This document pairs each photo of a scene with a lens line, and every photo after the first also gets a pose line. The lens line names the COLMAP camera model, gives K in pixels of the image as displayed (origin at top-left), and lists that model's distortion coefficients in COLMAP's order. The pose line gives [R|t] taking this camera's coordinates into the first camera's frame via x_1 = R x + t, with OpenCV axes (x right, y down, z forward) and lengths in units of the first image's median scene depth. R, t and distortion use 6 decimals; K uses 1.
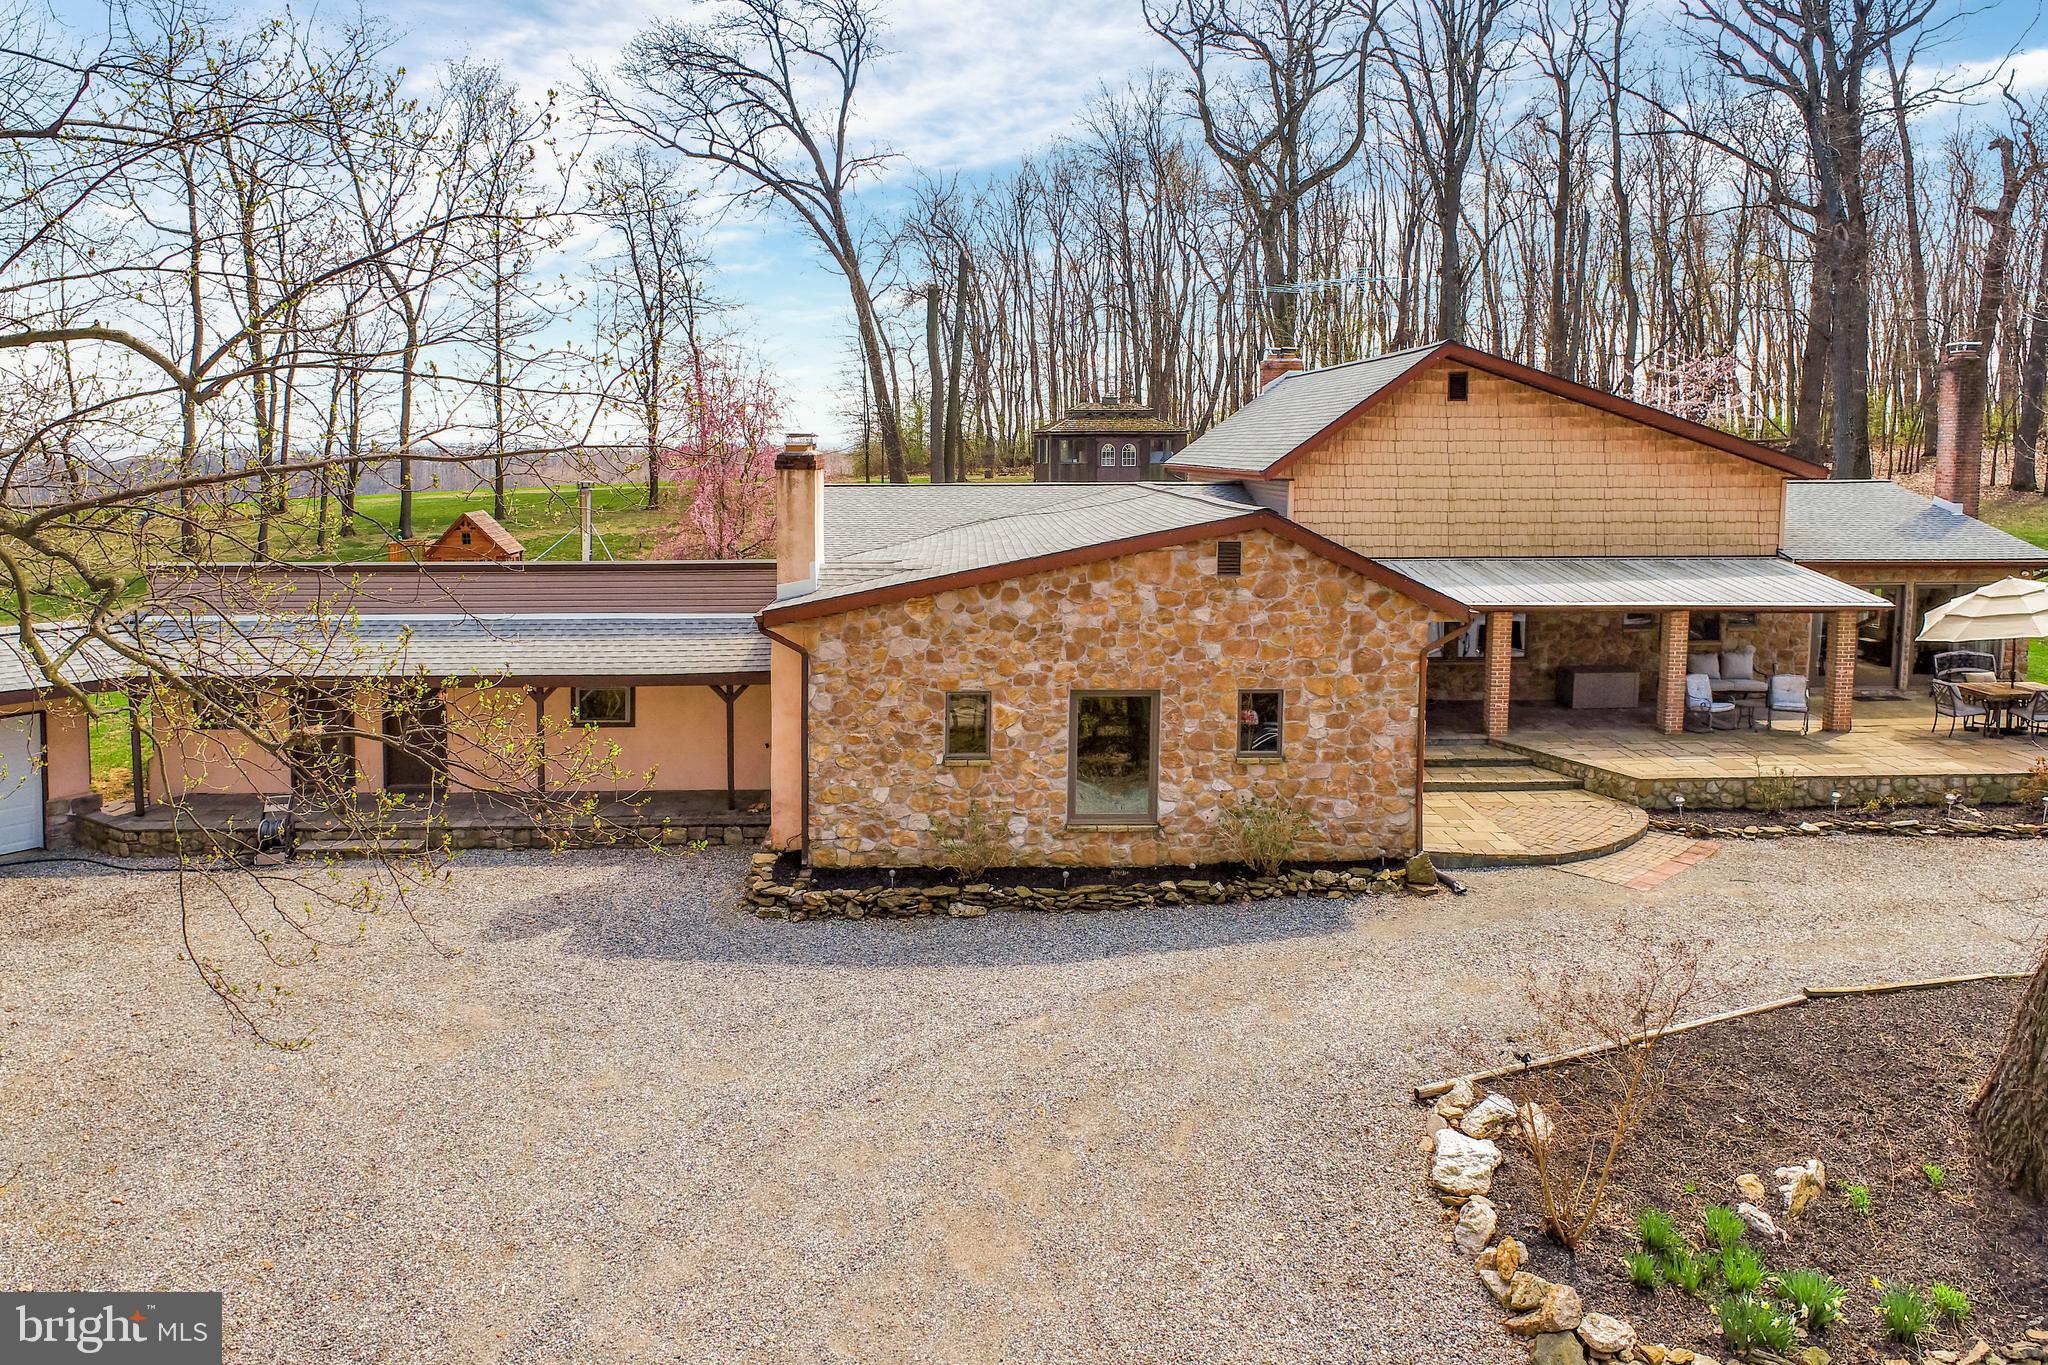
lens RADIAL K [[1381.9, 0, 1013.5], [0, 1381.9, 676.3], [0, 0, 1]] dist [-0.002737, -0.000573]
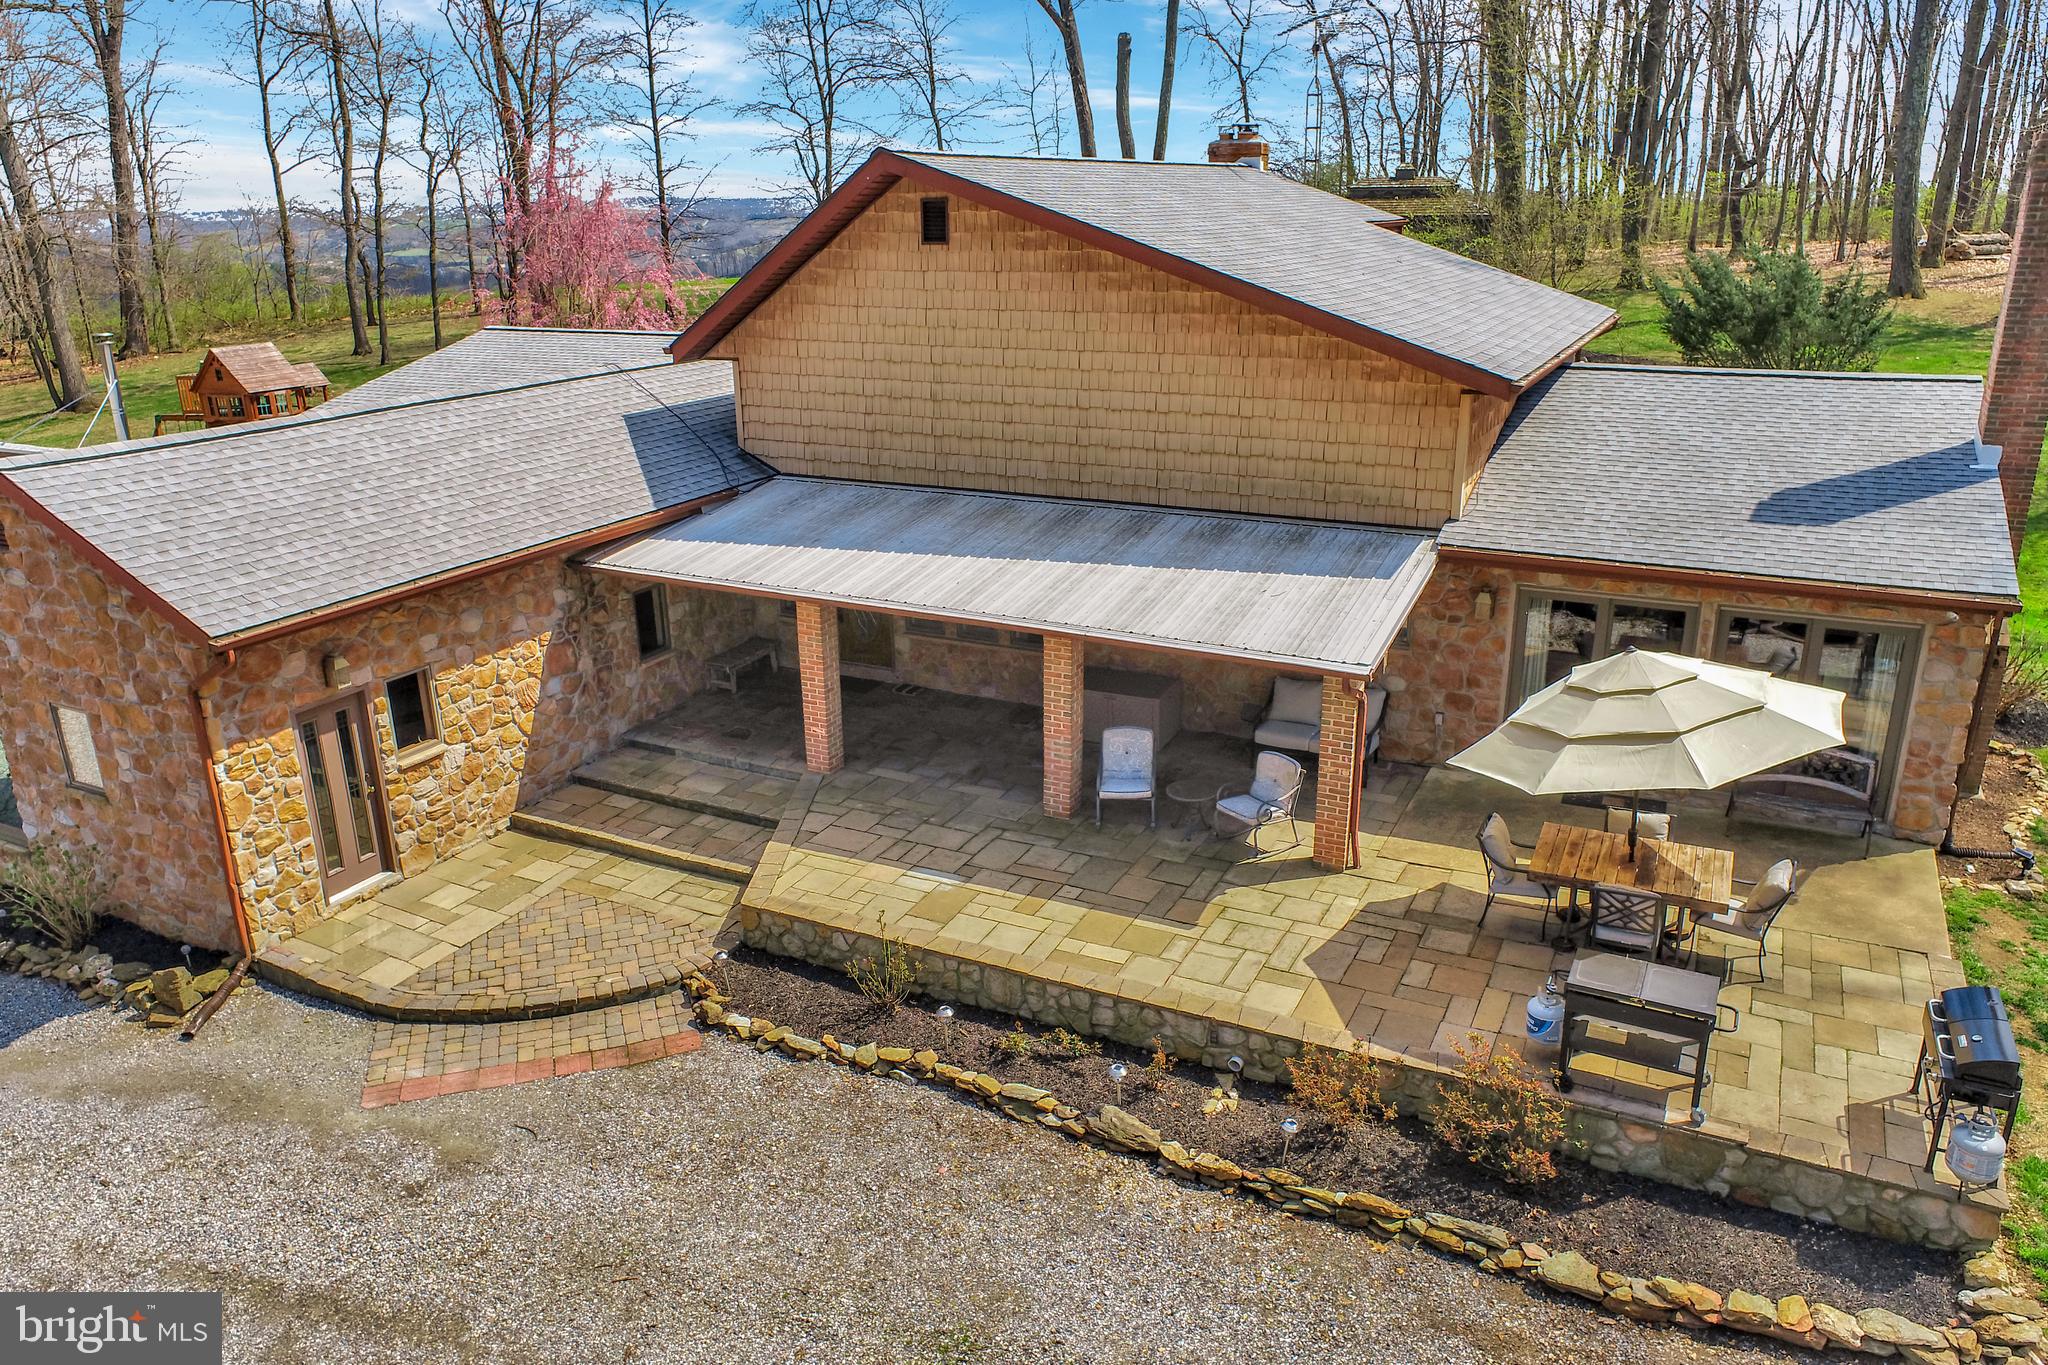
lens RADIAL K [[1398.2, 0, 998.4], [0, 1398.2, 722.4], [0, 0, 1]] dist [-0.006498, -0.002332]
pose [[0.880456, 0.156193, -0.447663, 0.675688], [-0.065994, 0.975361, 0.210515, -0.121610], [0.469513, -0.155806, 0.869069, 0.415032]]
